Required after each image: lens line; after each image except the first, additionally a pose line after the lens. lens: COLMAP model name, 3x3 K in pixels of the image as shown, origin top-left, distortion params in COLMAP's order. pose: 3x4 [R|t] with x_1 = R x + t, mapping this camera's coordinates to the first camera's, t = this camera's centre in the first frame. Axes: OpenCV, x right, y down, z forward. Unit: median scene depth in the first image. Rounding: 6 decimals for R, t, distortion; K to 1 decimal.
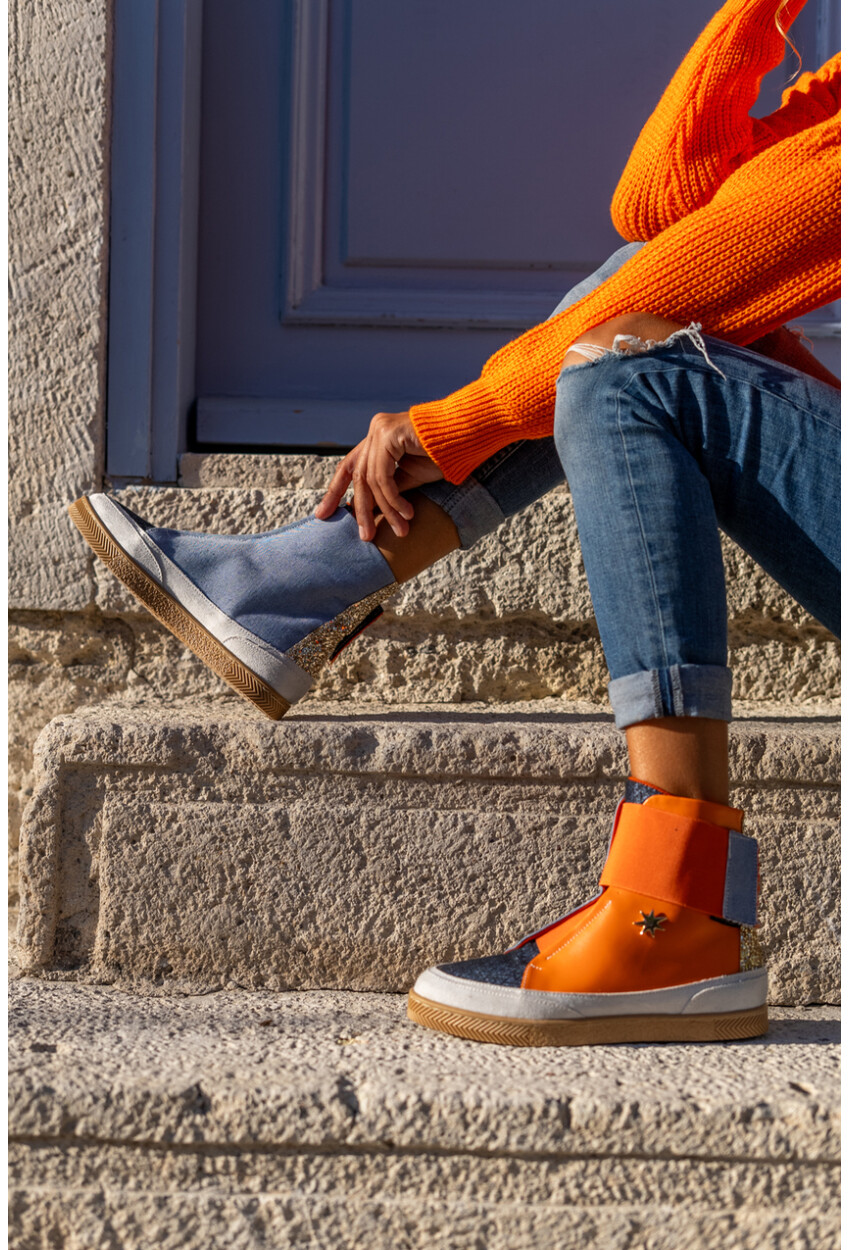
lens RADIAL K [[1865.4, 0, 430.0], [0, 1865.4, 625.6], [0, 0, 1]] dist [-0.001995, 0.000000]
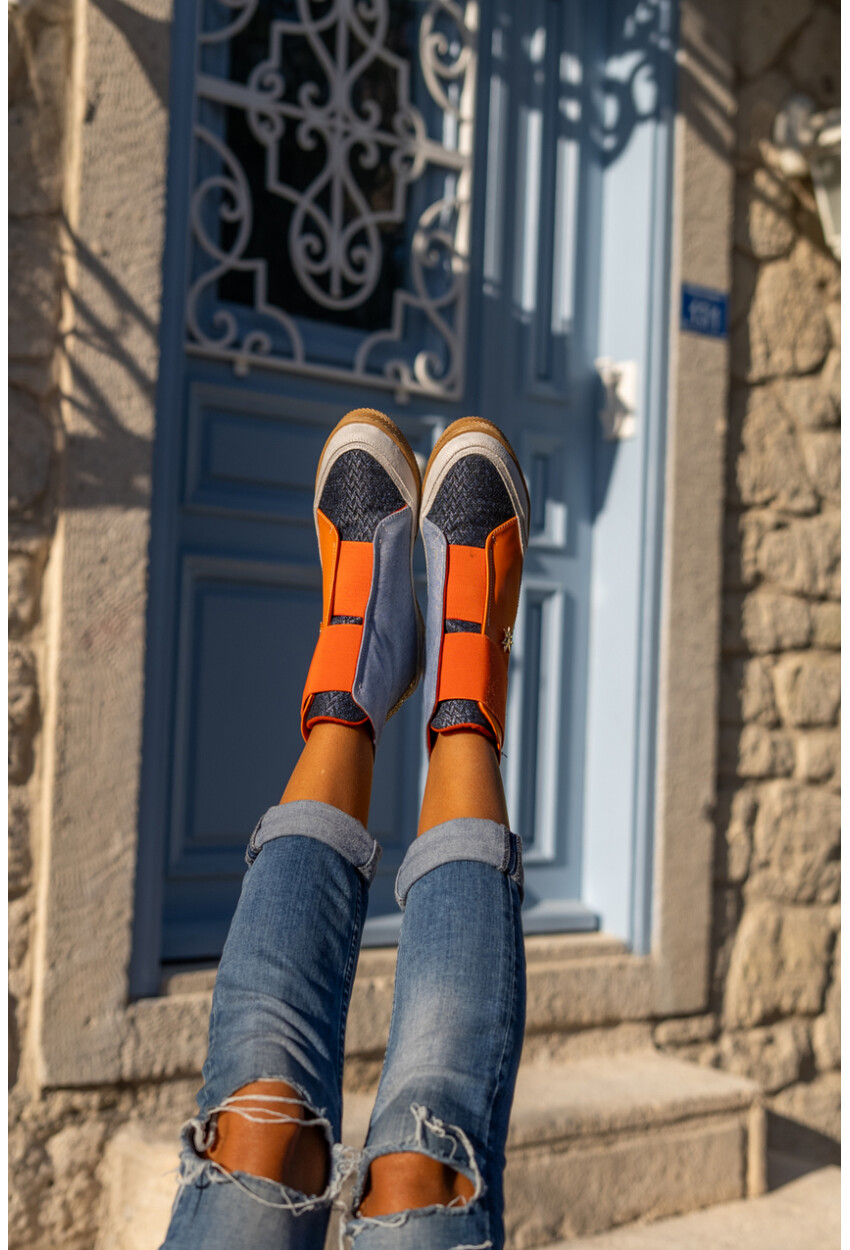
lens RADIAL K [[1865.4, 0, 452.6], [0, 1865.4, 626.6], [0, 0, 1]] dist [-0.001995, 0.000000]
pose [[0.749781, 0.030694, 0.660974, -1.304586], [-0.013270, 0.999420, -0.031358, -0.443011], [-0.661553, 0.014741, 0.749753, -0.563354]]
